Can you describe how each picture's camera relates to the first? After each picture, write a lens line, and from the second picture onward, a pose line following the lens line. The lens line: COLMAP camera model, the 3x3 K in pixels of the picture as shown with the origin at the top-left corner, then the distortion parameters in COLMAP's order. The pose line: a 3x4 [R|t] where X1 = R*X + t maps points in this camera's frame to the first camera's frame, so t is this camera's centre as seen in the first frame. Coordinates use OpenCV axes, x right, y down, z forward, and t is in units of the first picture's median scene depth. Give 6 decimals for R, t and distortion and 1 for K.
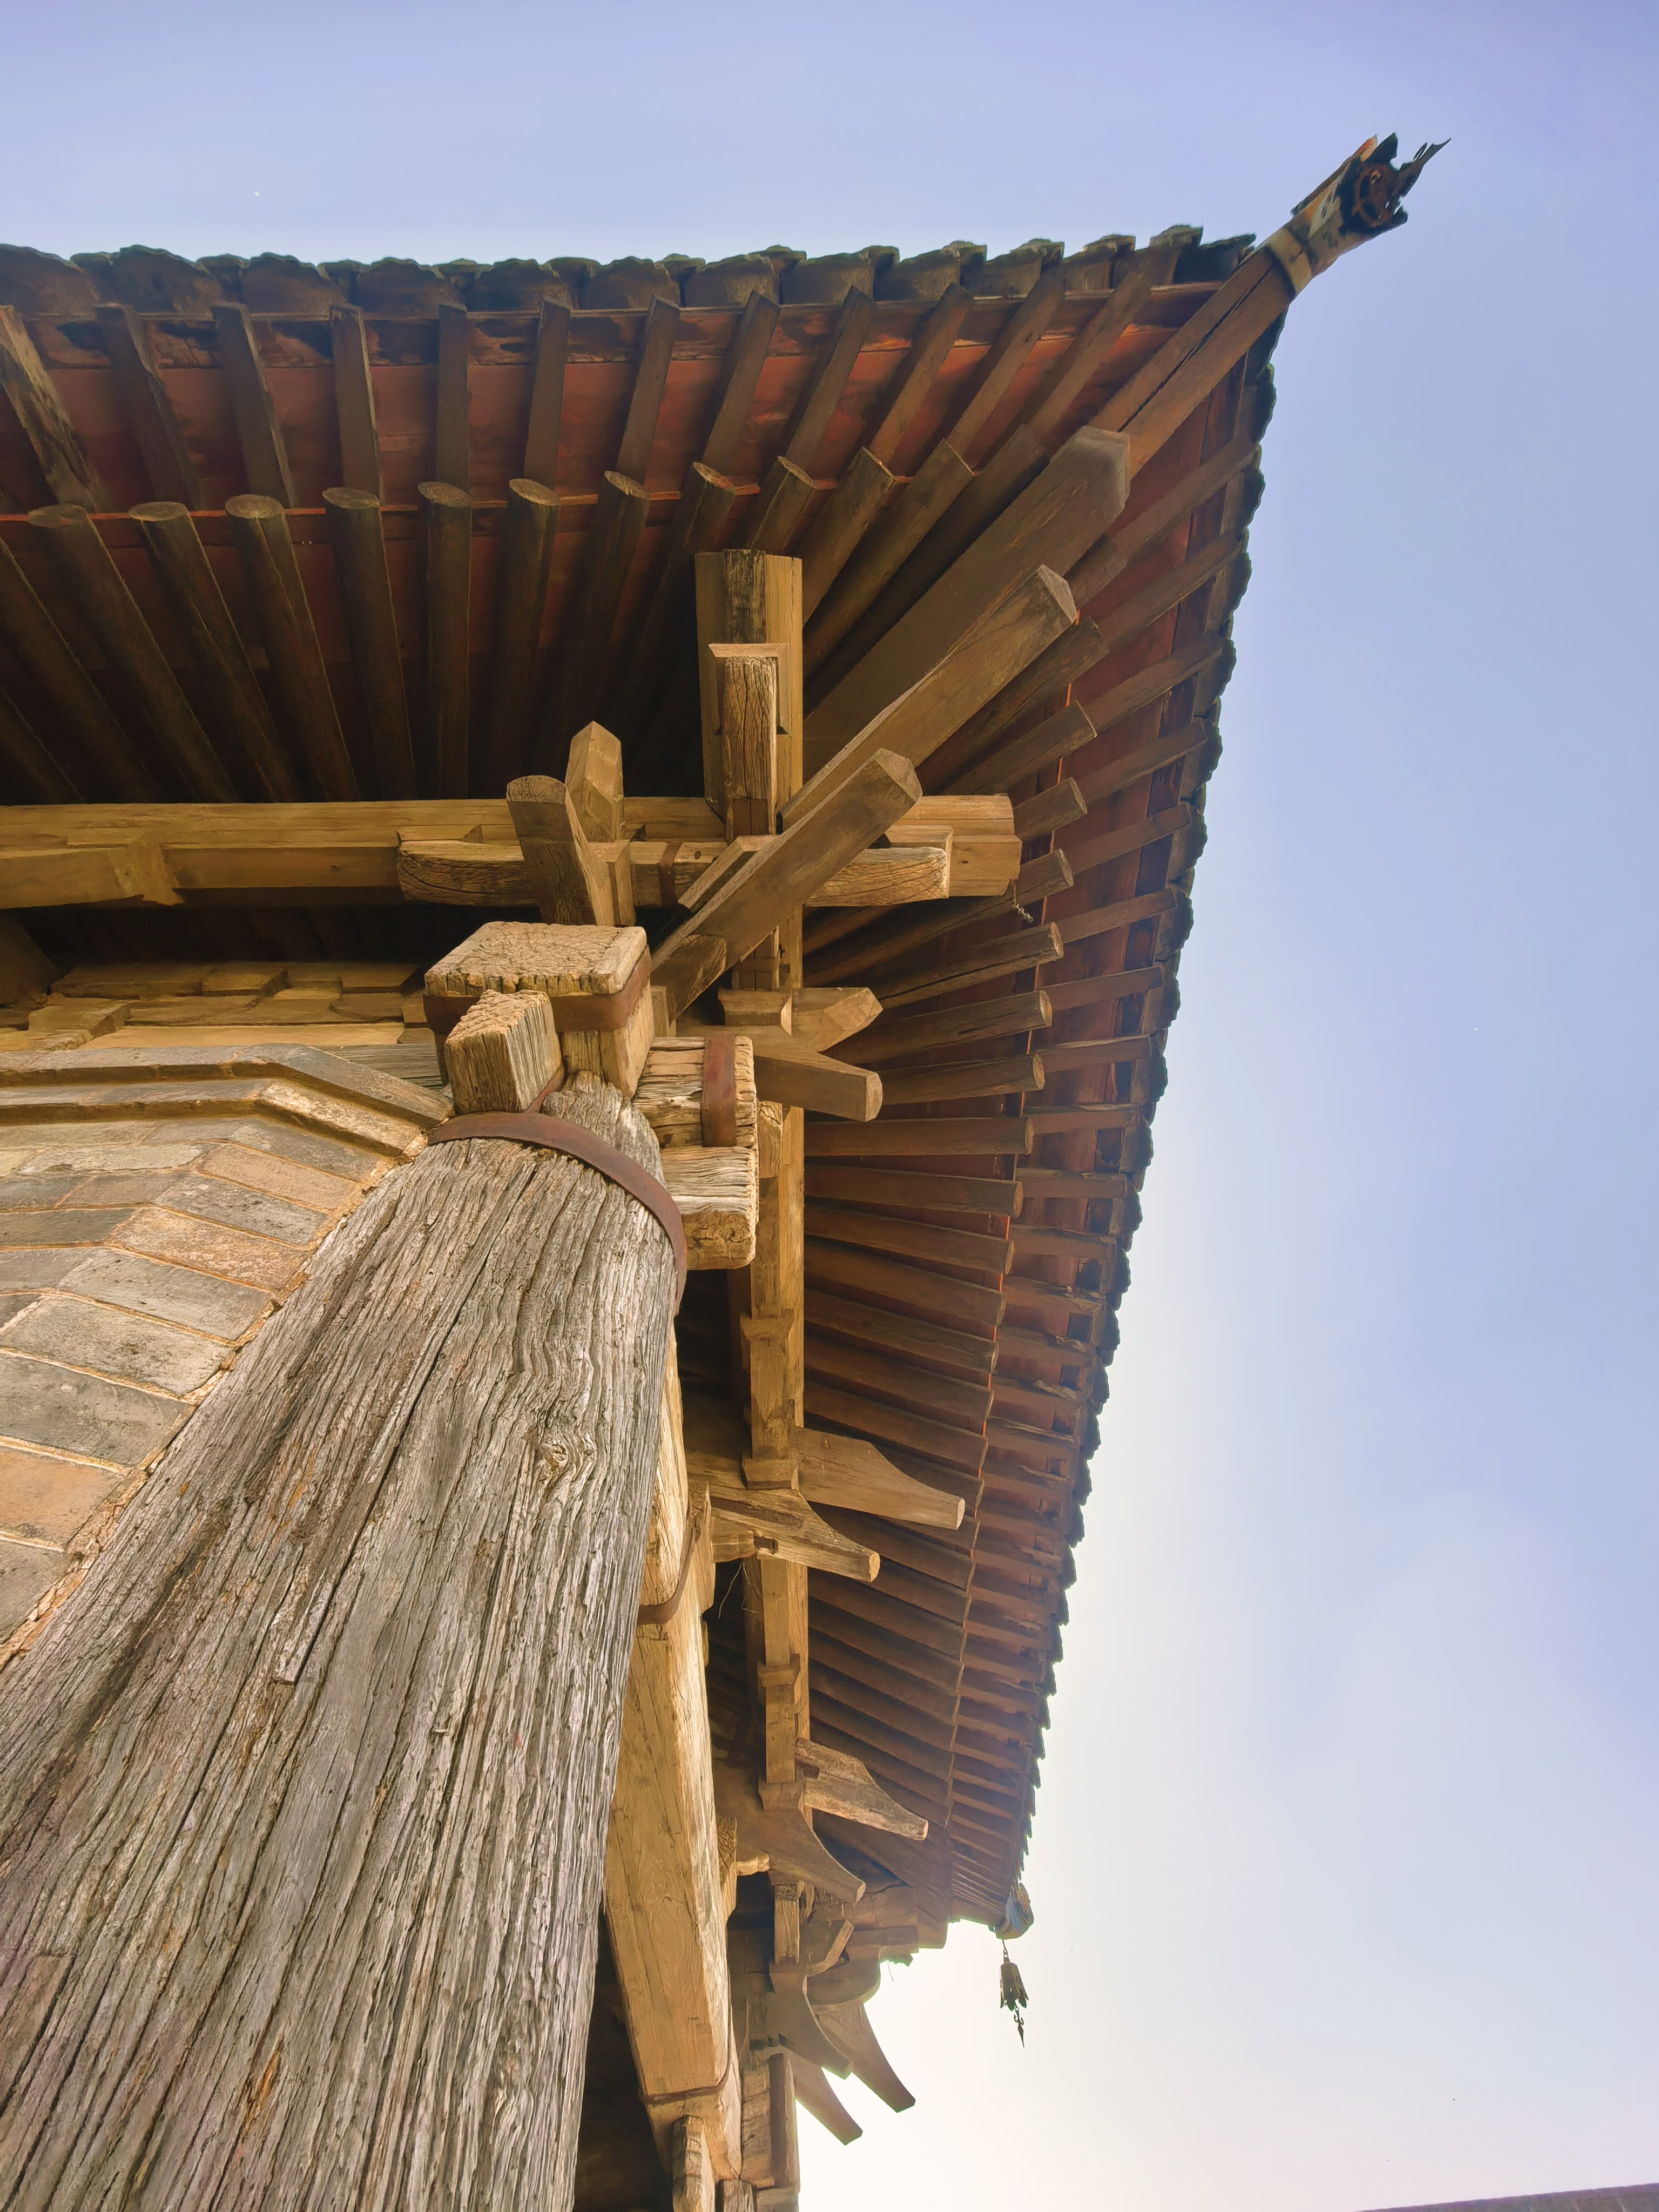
lens RADIAL K [[906.3, 0, 829.5], [0, 906.3, 1106.0], [0, 0, 1]] dist [0.003351, 0.000224]
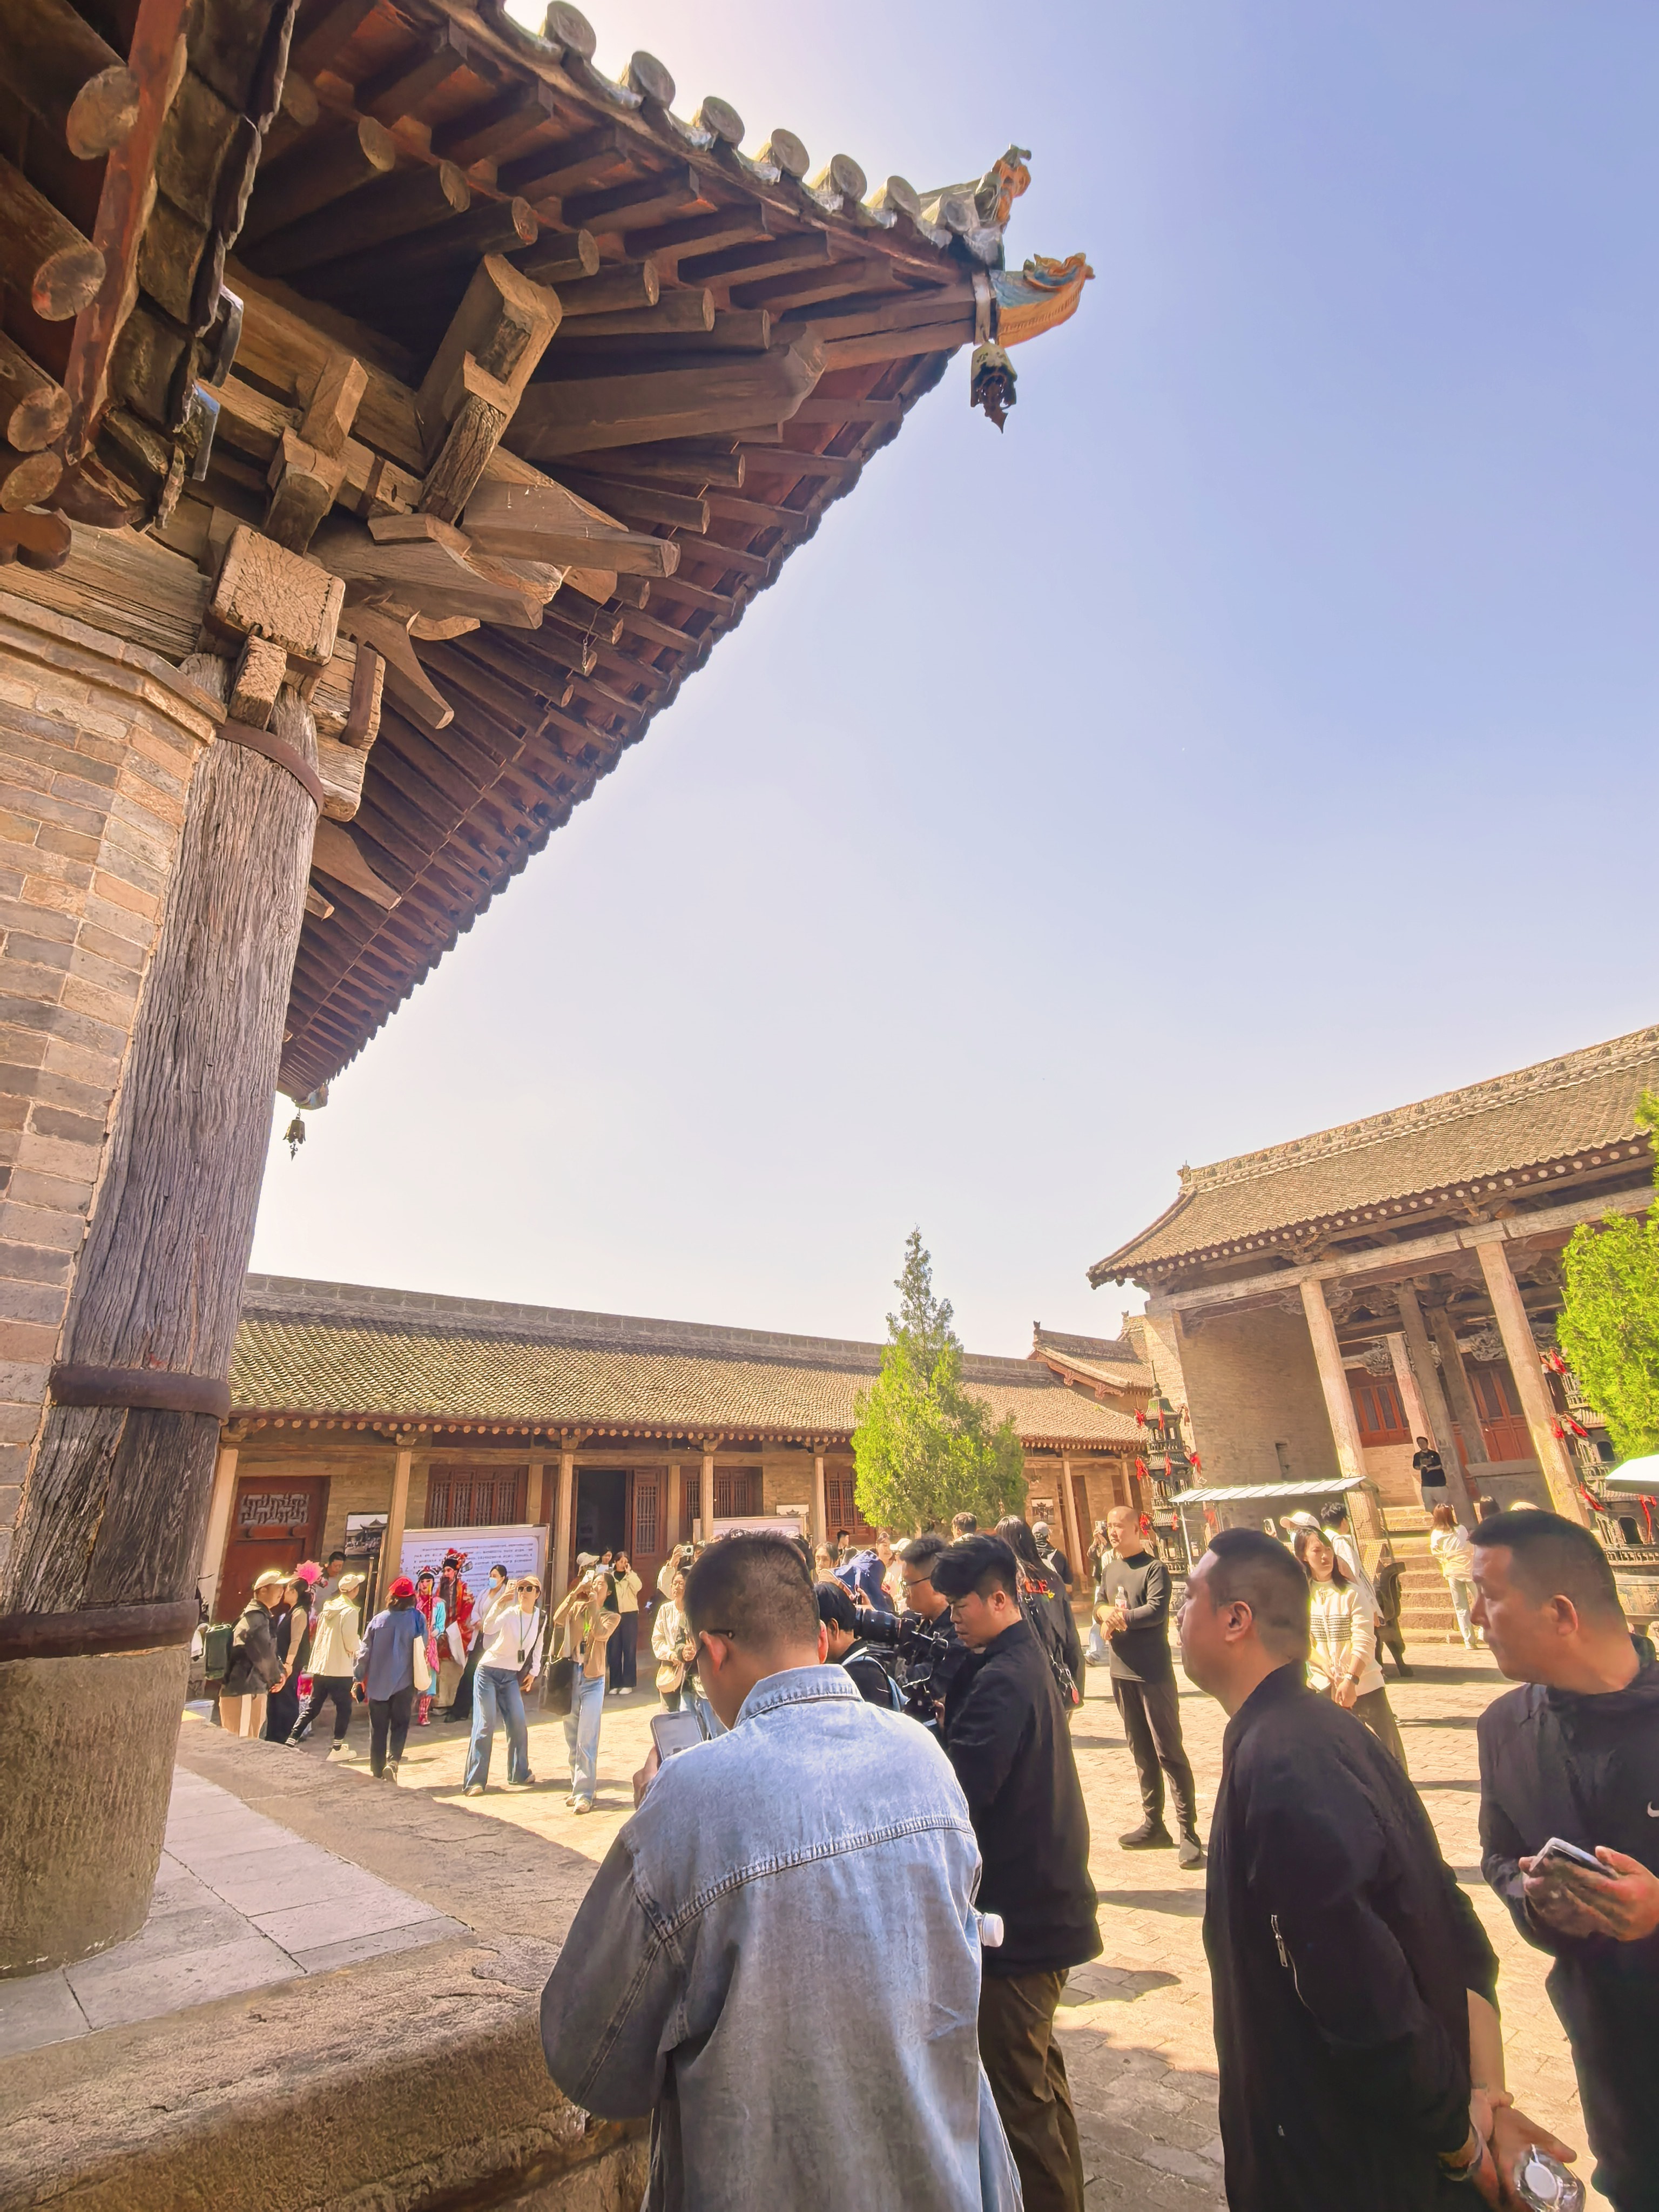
lens RADIAL K [[1036.3, 0, 829.5], [0, 1036.3, 1106.0], [0, 0, 1]] dist [0.001658, 0.000277]
pose [[0.769262, 0.273954, 0.577222, -0.488323], [-0.574218, 0.692607, 0.436542, -1.174044], [-0.280196, -0.667266, 0.690106, -1.537951]]
